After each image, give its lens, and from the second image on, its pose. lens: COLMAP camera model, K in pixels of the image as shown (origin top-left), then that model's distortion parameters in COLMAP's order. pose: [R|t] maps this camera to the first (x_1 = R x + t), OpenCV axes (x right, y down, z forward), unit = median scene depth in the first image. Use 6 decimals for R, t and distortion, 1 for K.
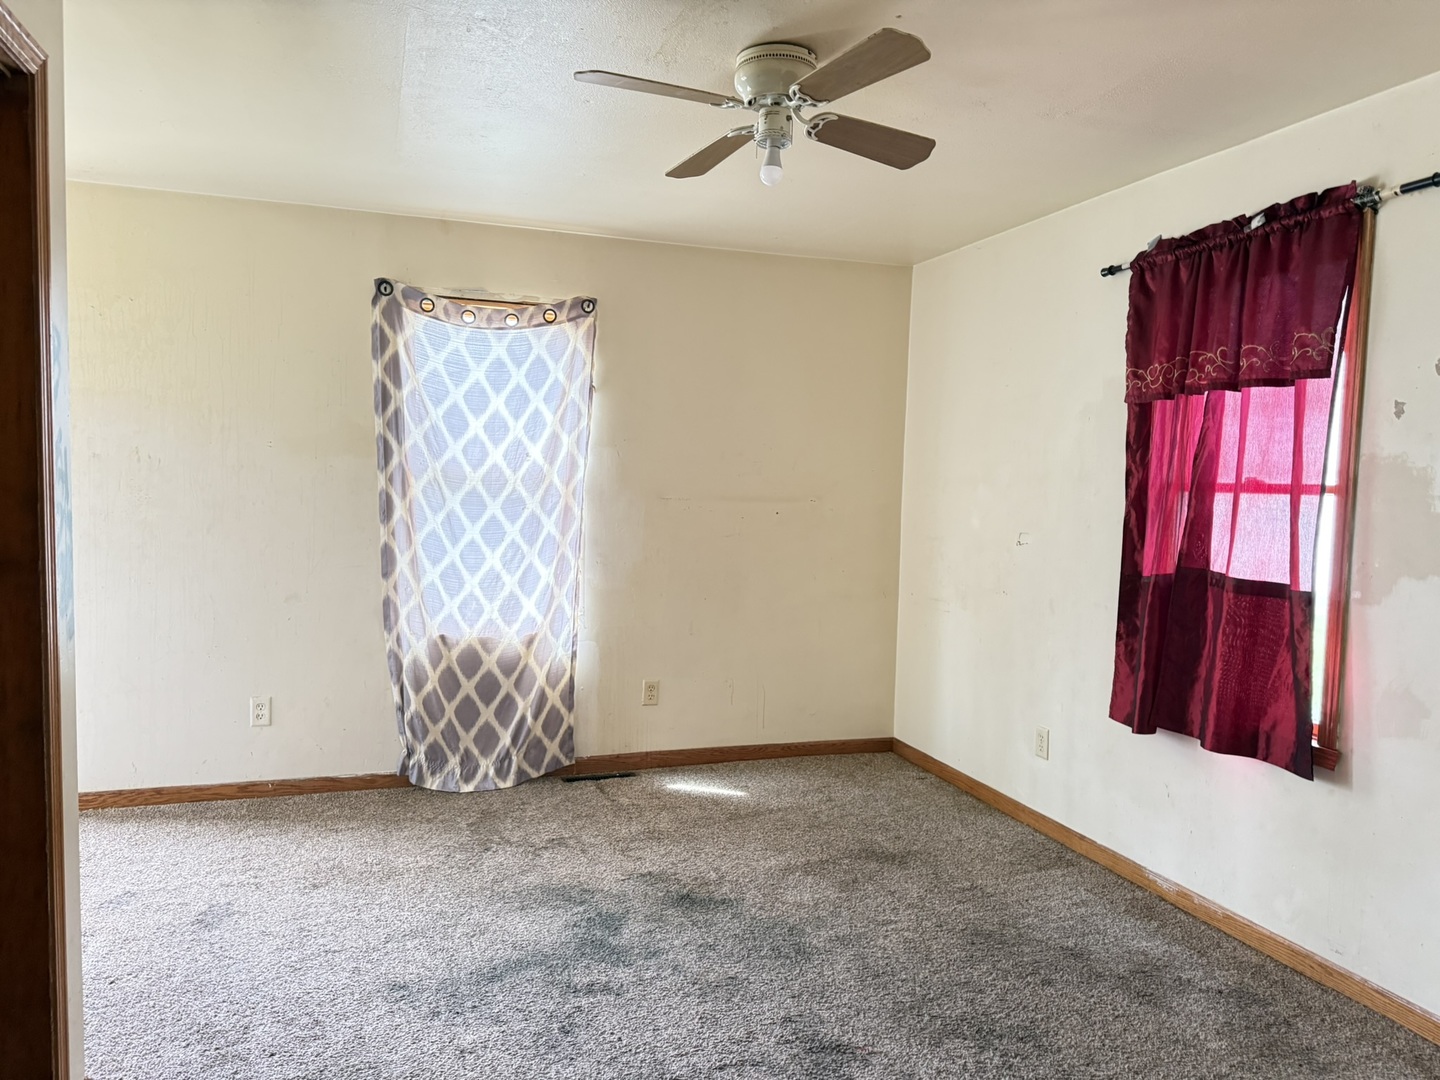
lens RADIAL K [[1025.7, 0, 717.9], [0, 1025.7, 540.1], [0, 0, 1]] dist [0.061732, -0.059147]
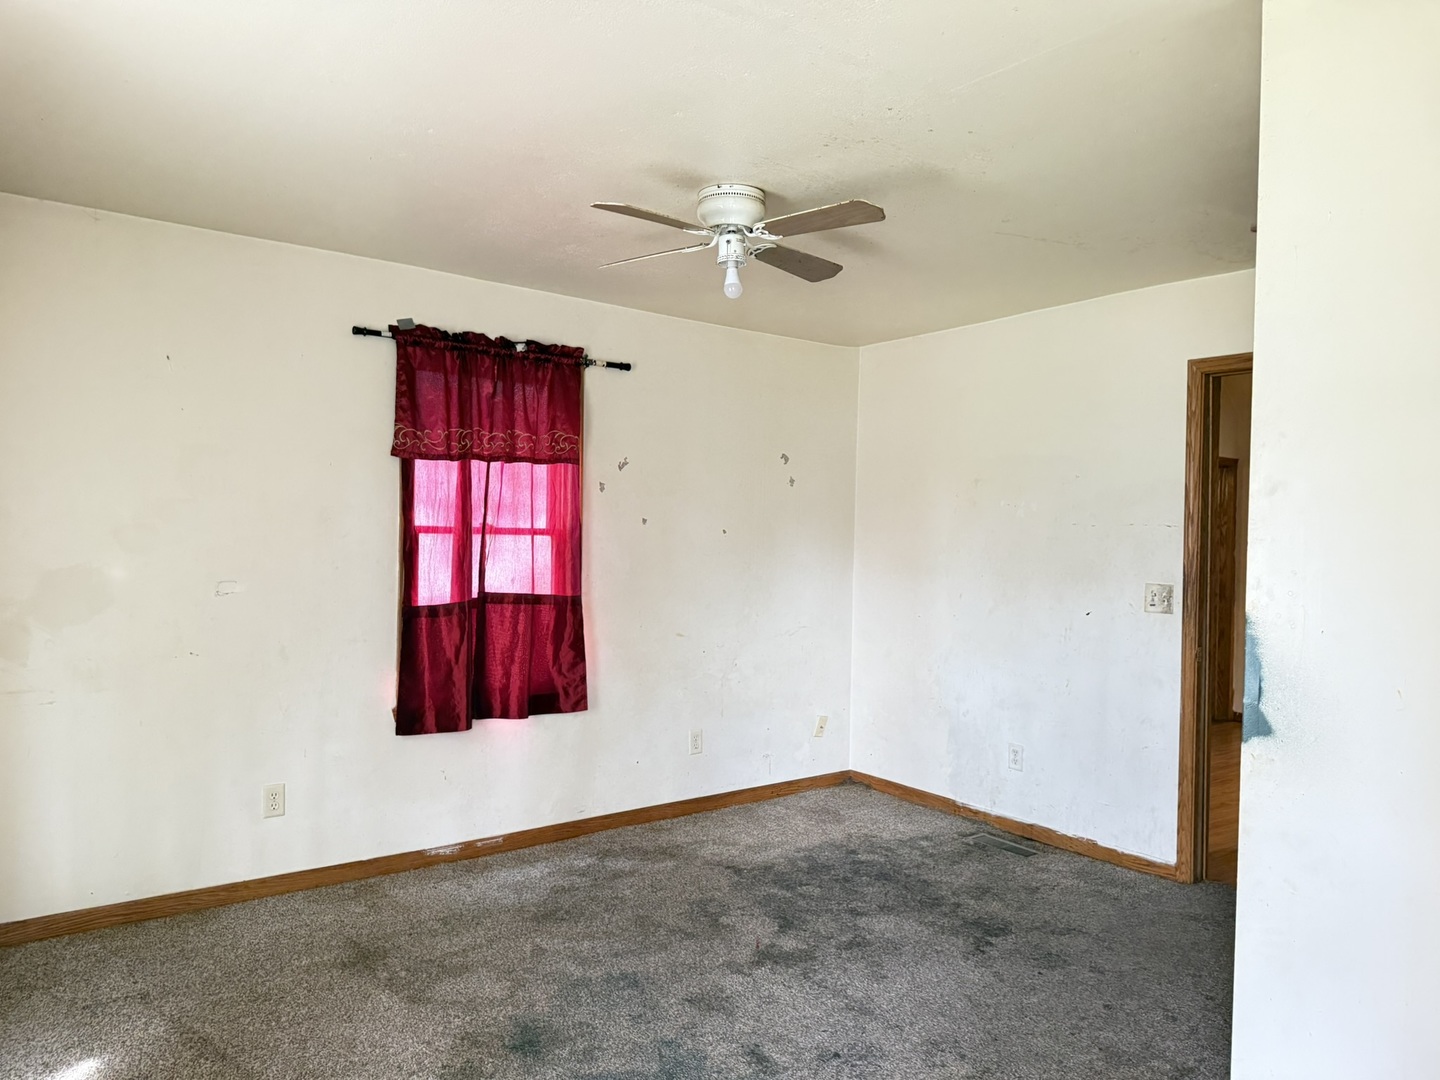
lens RADIAL K [[1025.7, 0, 717.2], [0, 1025.7, 542.3], [0, 0, 1]] dist [0.061732, -0.059147]
pose [[-0.323620, -0.036955, 0.945465, -0.896397], [0.029194, 0.998371, 0.049015, -0.094063], [-0.945737, 0.043464, -0.322014, 1.167287]]
